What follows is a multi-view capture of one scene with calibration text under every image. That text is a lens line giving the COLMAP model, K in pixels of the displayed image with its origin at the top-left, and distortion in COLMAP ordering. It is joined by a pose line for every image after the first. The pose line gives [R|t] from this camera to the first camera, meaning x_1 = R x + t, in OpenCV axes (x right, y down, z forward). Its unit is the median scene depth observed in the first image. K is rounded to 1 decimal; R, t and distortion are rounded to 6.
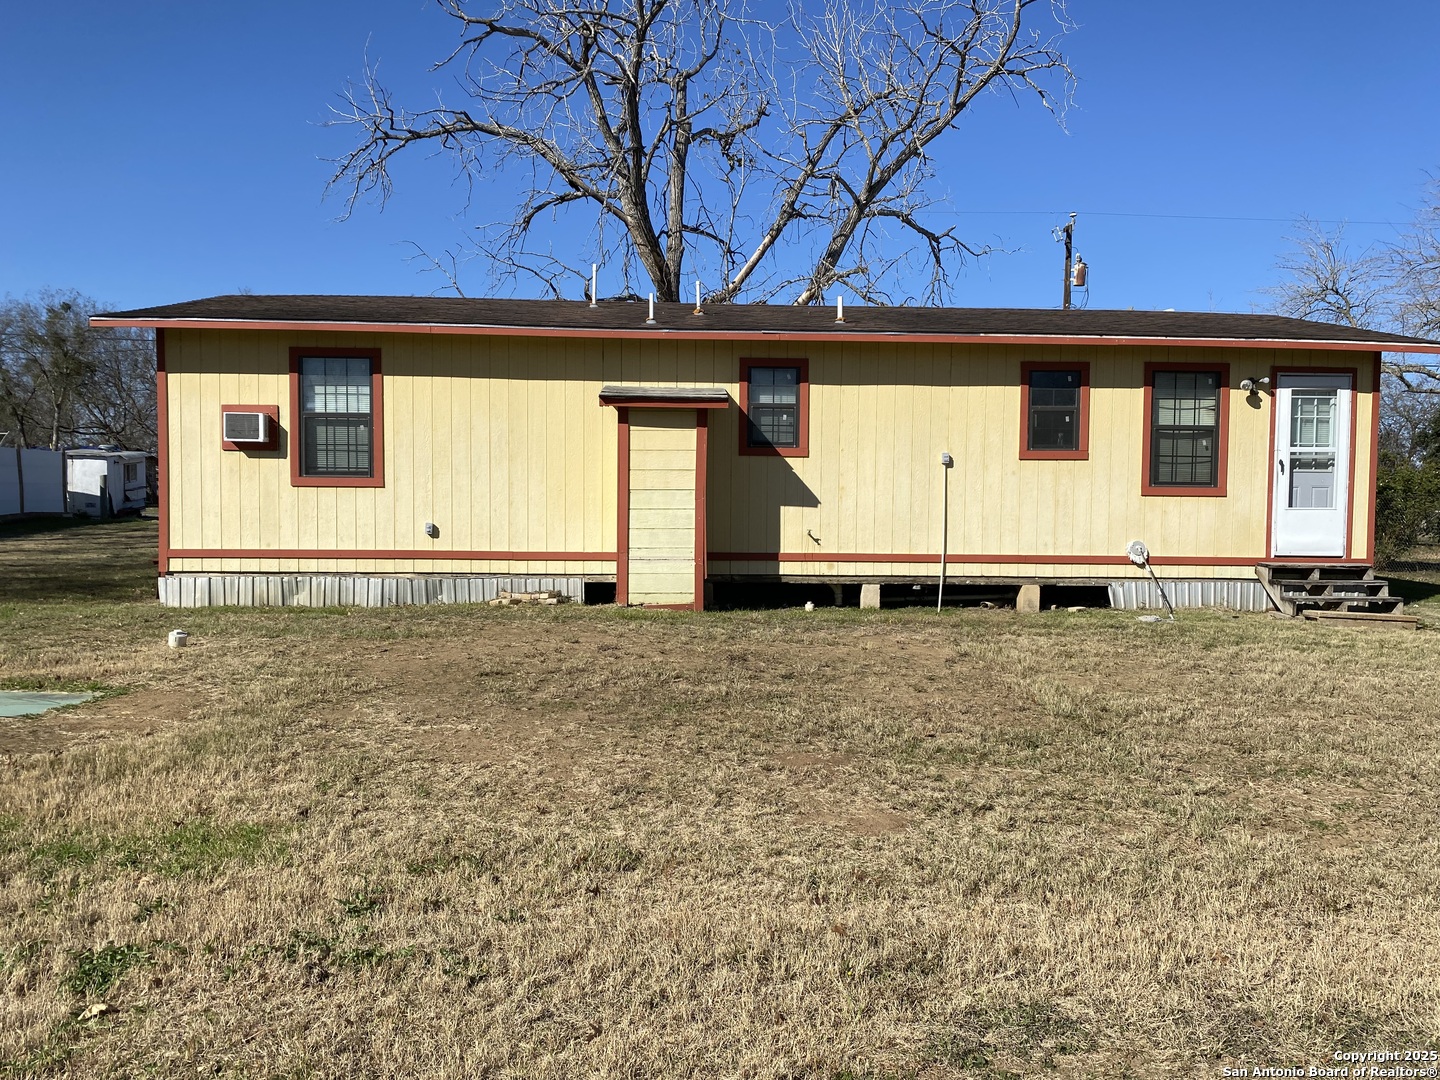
lens RADIAL K [[1065.4, 0, 712.2], [0, 1065.4, 533.1], [0, 0, 1]] dist [0.084005, -0.154679]
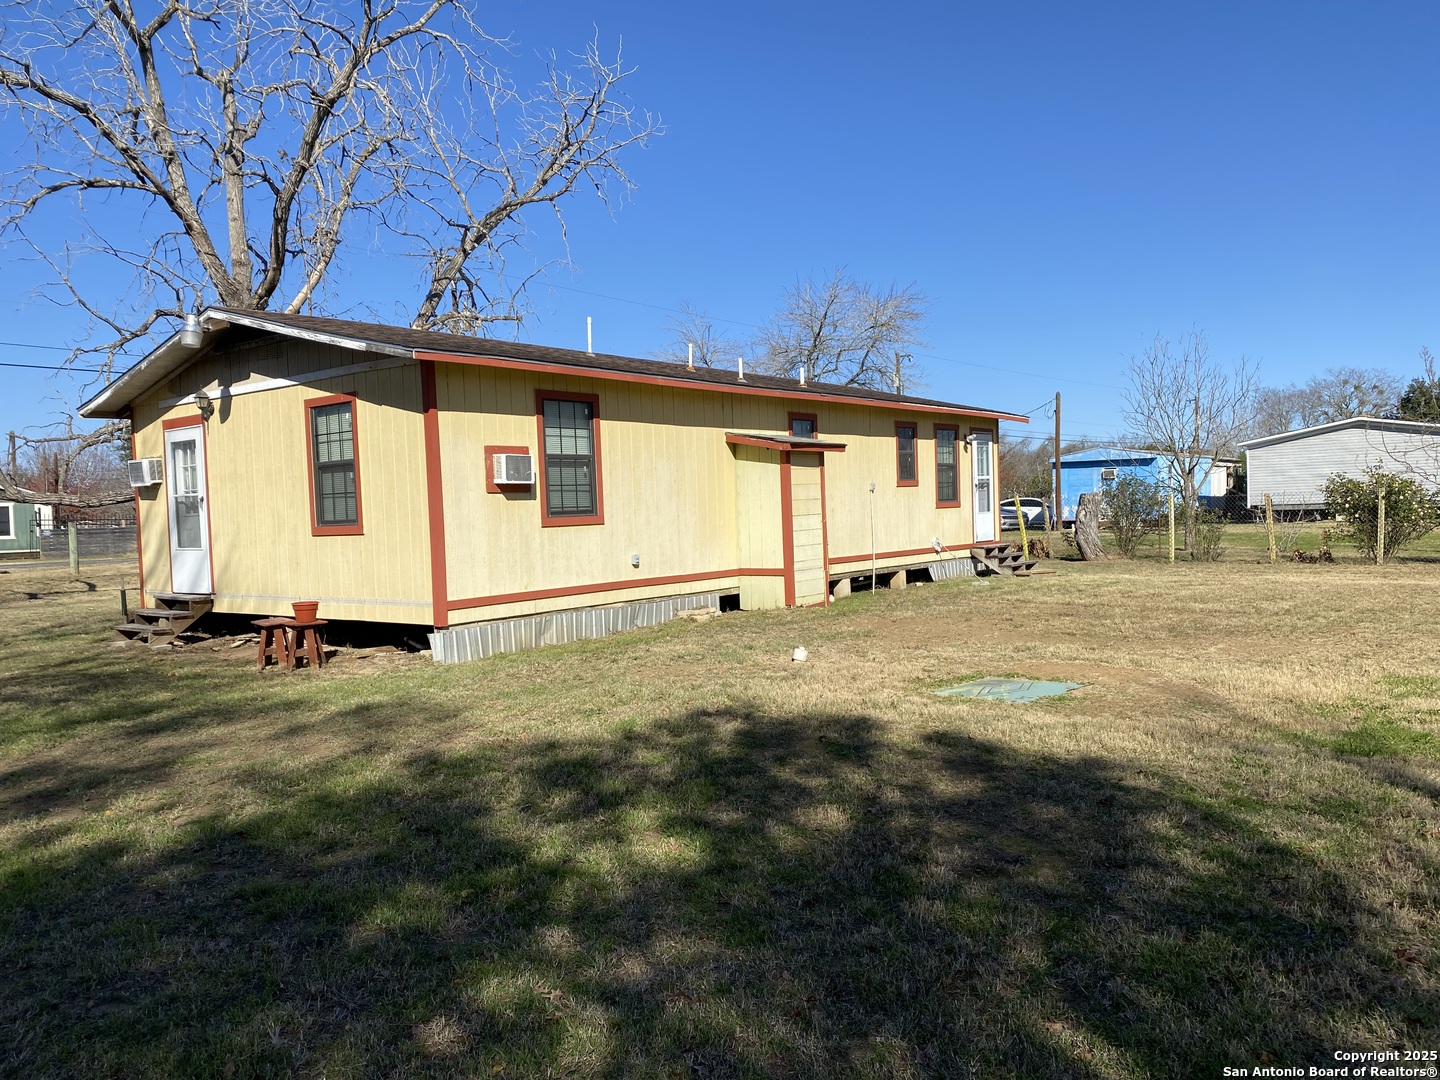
lens RADIAL K [[1065.4, 0, 712.2], [0, 1065.4, 533.1], [0, 0, 1]] dist [0.084005, -0.154679]
pose [[0.663974, -0.051547, 0.745977, -0.990133], [0.067476, 0.997681, 0.008881, -0.034648], [-0.744705, 0.044438, 0.665912, 0.203594]]
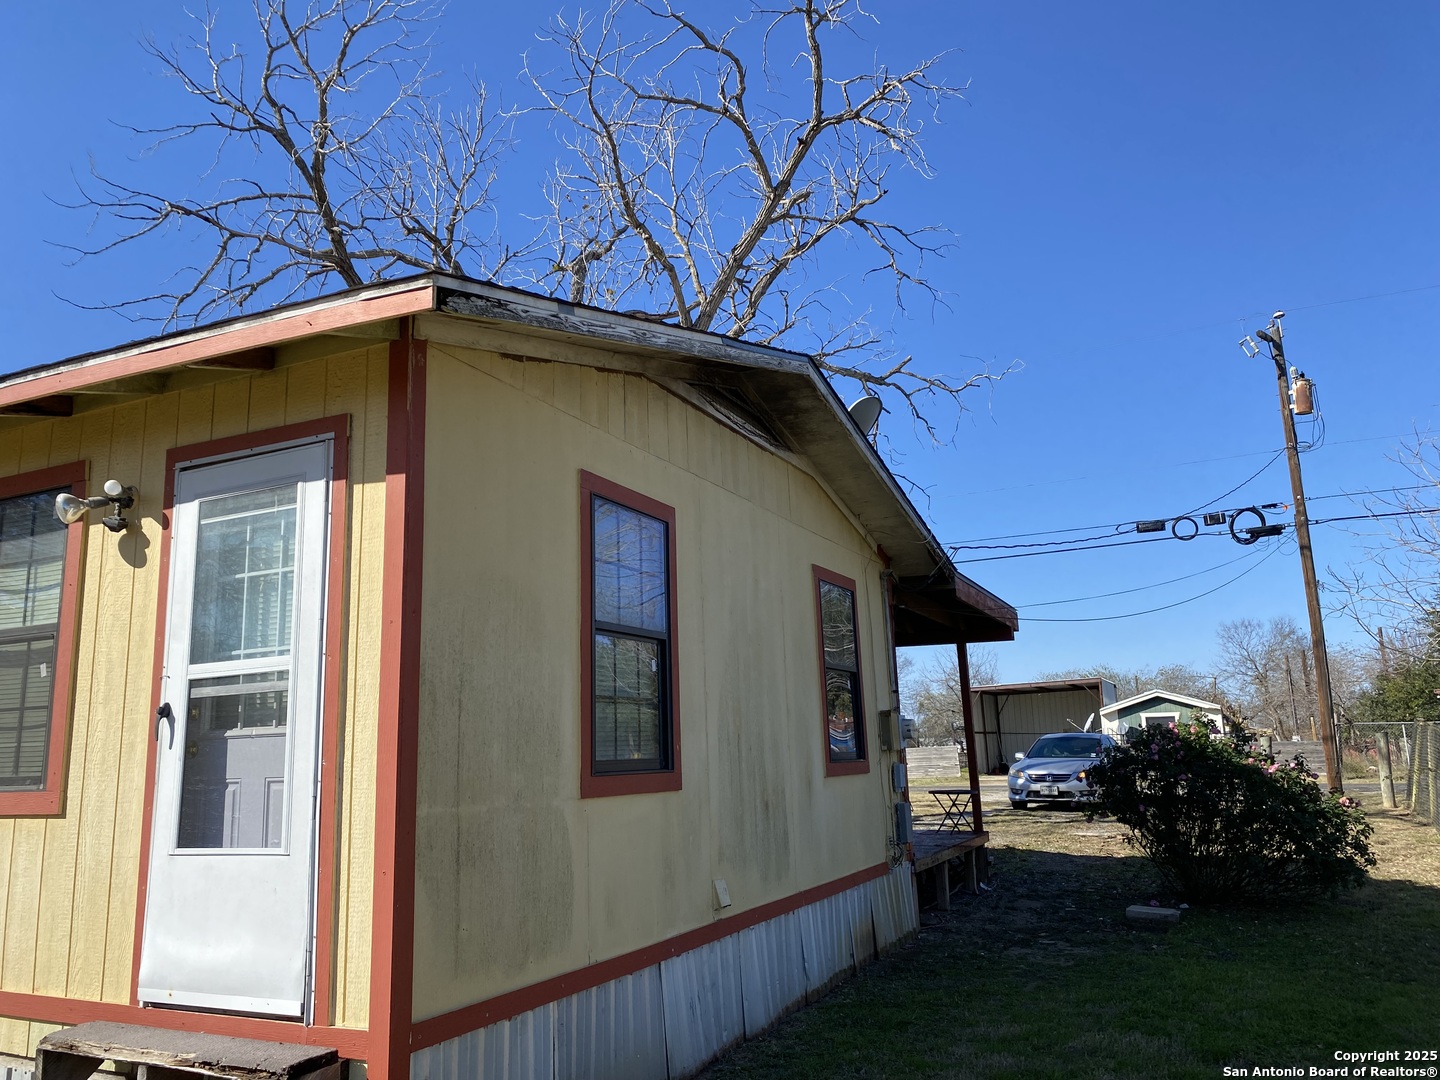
lens RADIAL K [[1065.4, 0, 712.2], [0, 1065.4, 533.1], [0, 0, 1]] dist [0.084005, -0.154679]
pose [[0.884442, -0.134322, -0.446900, 0.843520], [0.027171, 0.970876, -0.238037, -0.034605], [0.465858, 0.198388, 0.862333, 0.775429]]
